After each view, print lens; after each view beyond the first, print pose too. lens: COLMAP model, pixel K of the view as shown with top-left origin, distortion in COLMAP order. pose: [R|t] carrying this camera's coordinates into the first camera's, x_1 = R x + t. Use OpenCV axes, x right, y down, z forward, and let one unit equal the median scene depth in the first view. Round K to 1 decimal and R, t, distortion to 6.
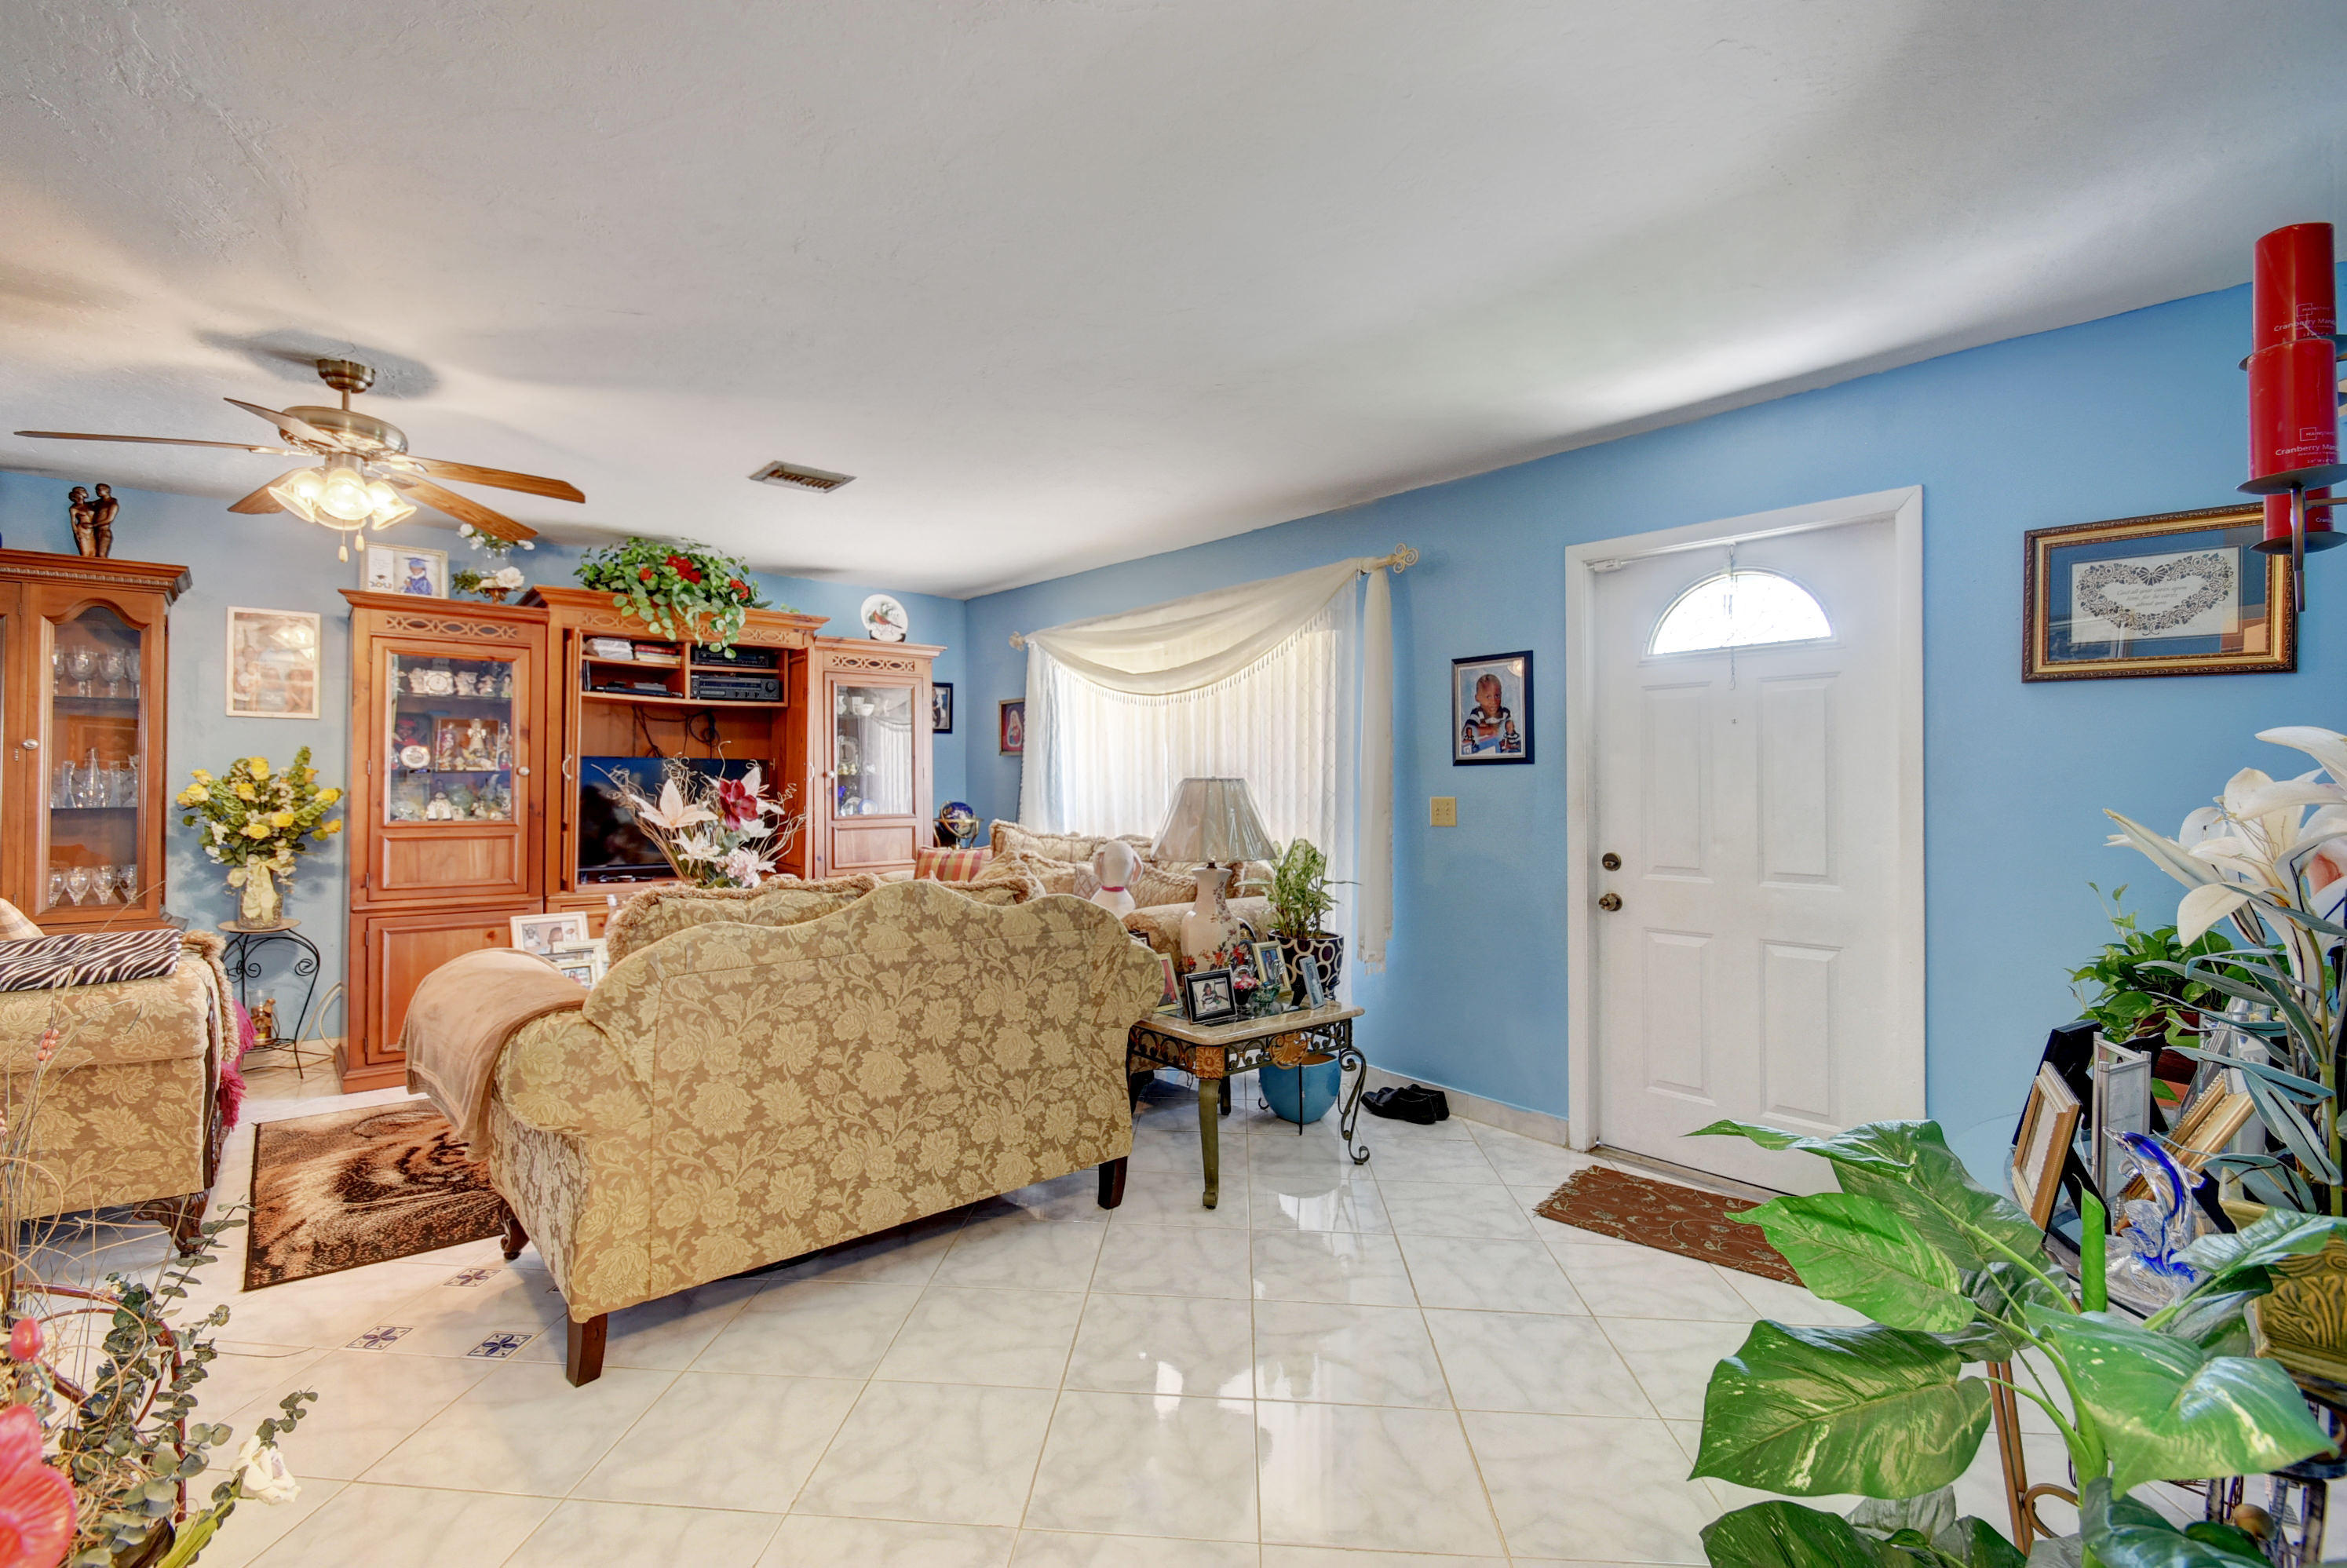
lens RADIAL K [[1022.0, 0, 1161.0], [0, 1022.0, 775.6], [0, 0, 1]] dist [-0.002312, -0.006565]
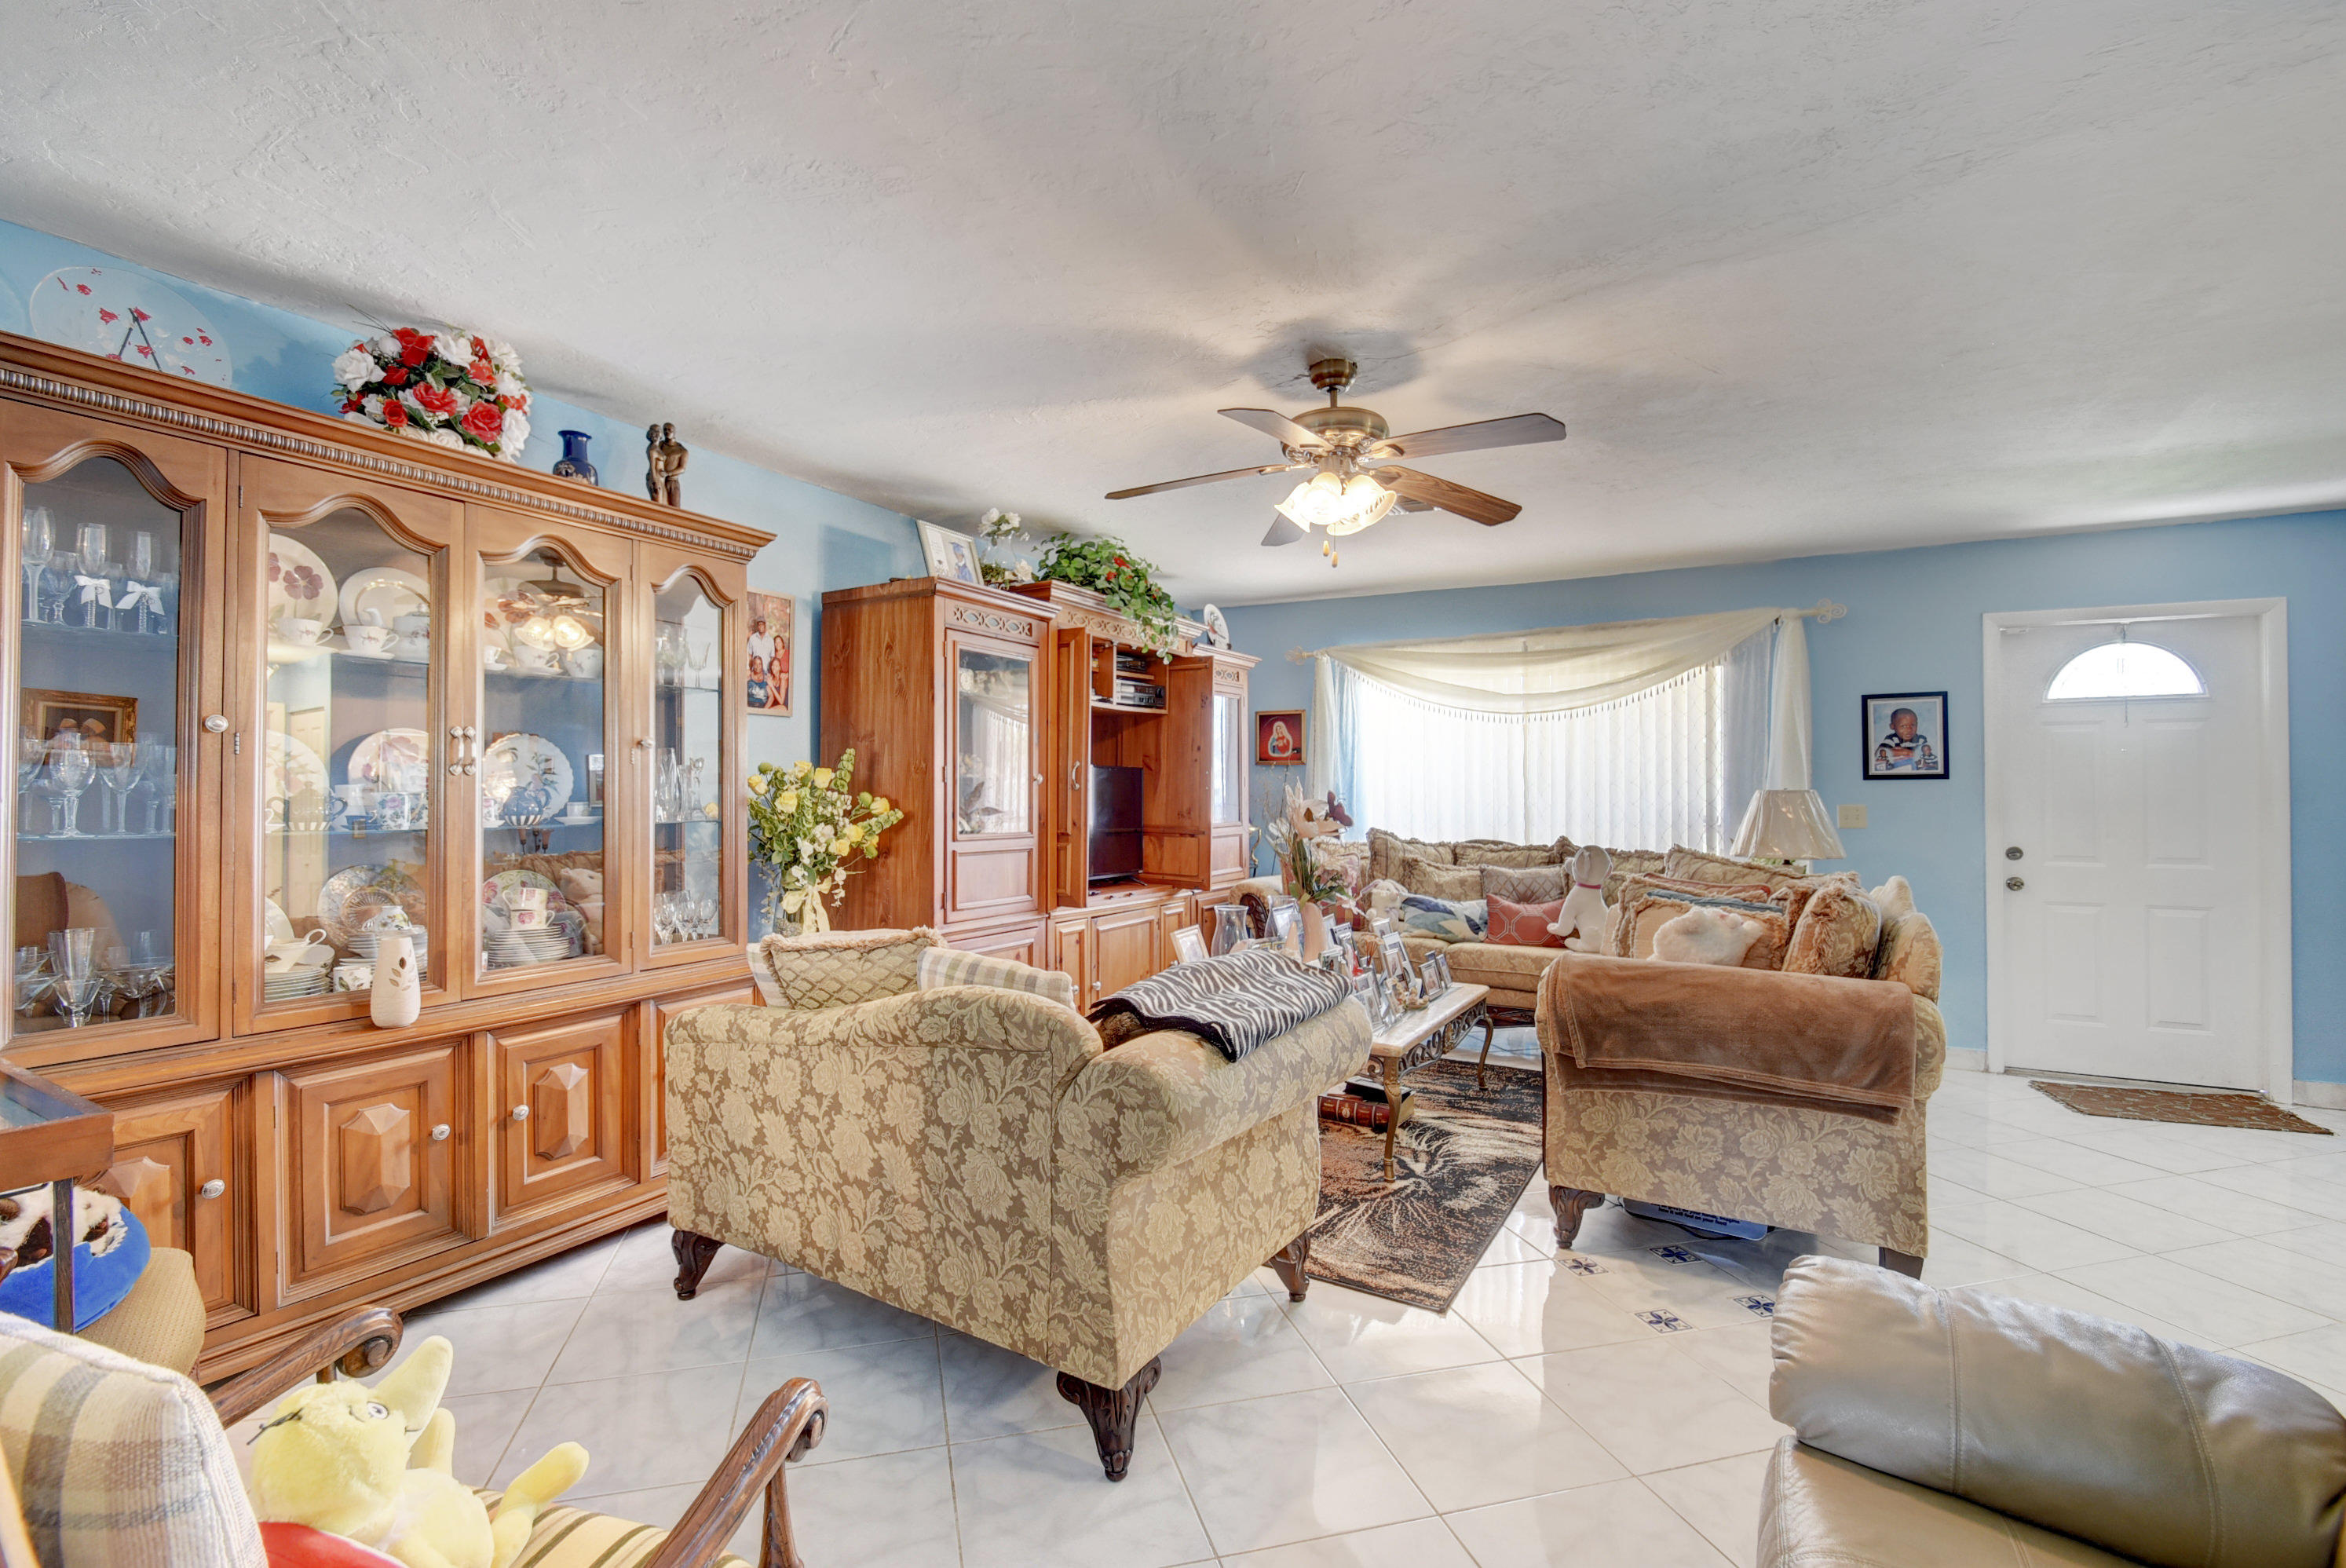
lens RADIAL K [[1021.7, 0, 1160.6], [0, 1021.7, 775.6], [0, 0, 1]] dist [-0.002312, -0.006565]
pose [[0.946965, 0.006963, 0.321262, -0.992677], [-0.004888, 0.999962, -0.007266, -0.001523], [-0.321300, 0.005310, 0.946963, 0.098446]]
